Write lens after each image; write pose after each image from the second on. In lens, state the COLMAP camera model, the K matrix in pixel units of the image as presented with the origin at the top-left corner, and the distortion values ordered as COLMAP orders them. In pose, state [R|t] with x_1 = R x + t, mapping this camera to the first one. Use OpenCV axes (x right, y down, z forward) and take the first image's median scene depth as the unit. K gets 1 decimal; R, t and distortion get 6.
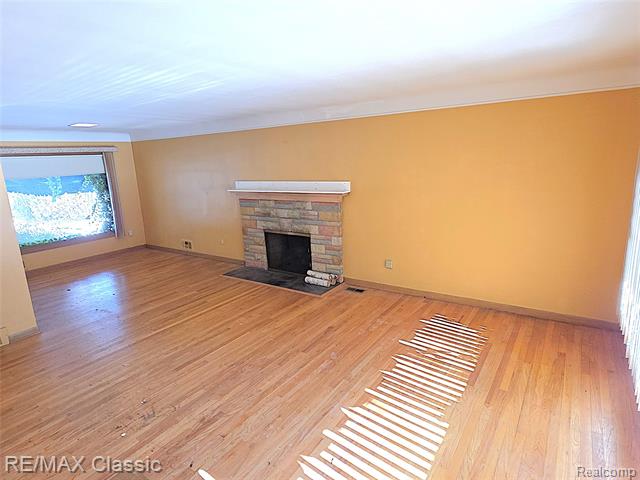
lens RADIAL K [[375.5, 0, 316.8], [0, 375.5, 240.7], [0, 0, 1]] dist [0.008143, -0.002111]
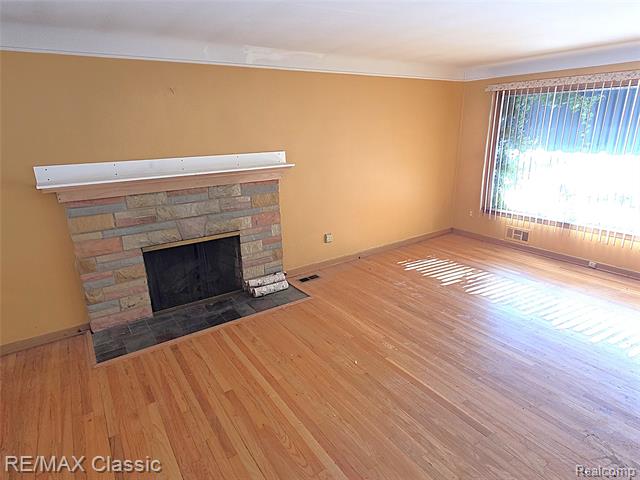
lens RADIAL K [[375.5, 0, 318.3], [0, 375.5, 237.6], [0, 0, 1]] dist [0.008143, -0.002111]
pose [[0.354741, -0.234868, 0.904984, -0.610215], [0.212089, 0.962916, 0.166767, -0.092070], [-0.910591, 0.132778, 0.391399, 0.603297]]
